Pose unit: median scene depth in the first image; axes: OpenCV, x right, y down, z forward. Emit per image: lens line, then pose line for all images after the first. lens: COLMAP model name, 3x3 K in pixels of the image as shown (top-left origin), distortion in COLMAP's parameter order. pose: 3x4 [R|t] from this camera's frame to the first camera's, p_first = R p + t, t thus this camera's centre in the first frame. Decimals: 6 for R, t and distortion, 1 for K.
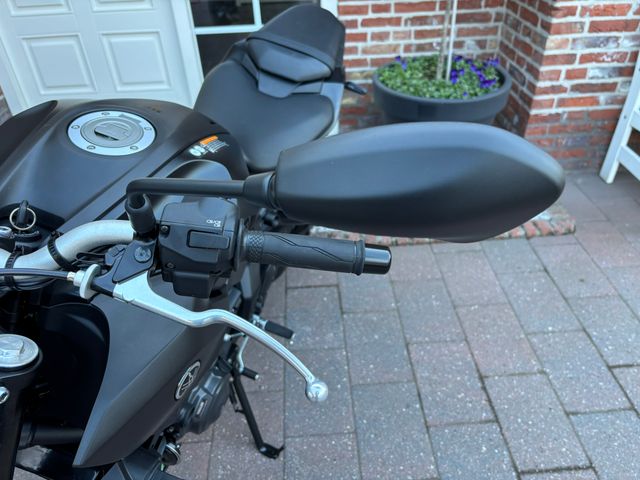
lens RADIAL K [[483.7, 0, 326.1], [0, 483.7, 239.0], [0, 0, 1]] dist [0.026537, -0.056472]
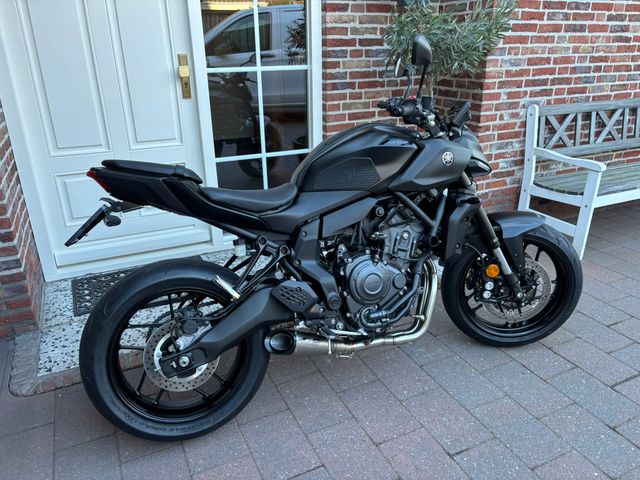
lens RADIAL K [[479.8, 0, 313.2], [0, 479.8, 243.1], [0, 0, 1]] dist [0.017895, -0.035776]
pose [[0.930294, -0.123208, 0.345505, -0.558784], [0.209083, 0.952021, -0.223475, 0.108578], [-0.301394, 0.280137, 0.911419, -0.142795]]
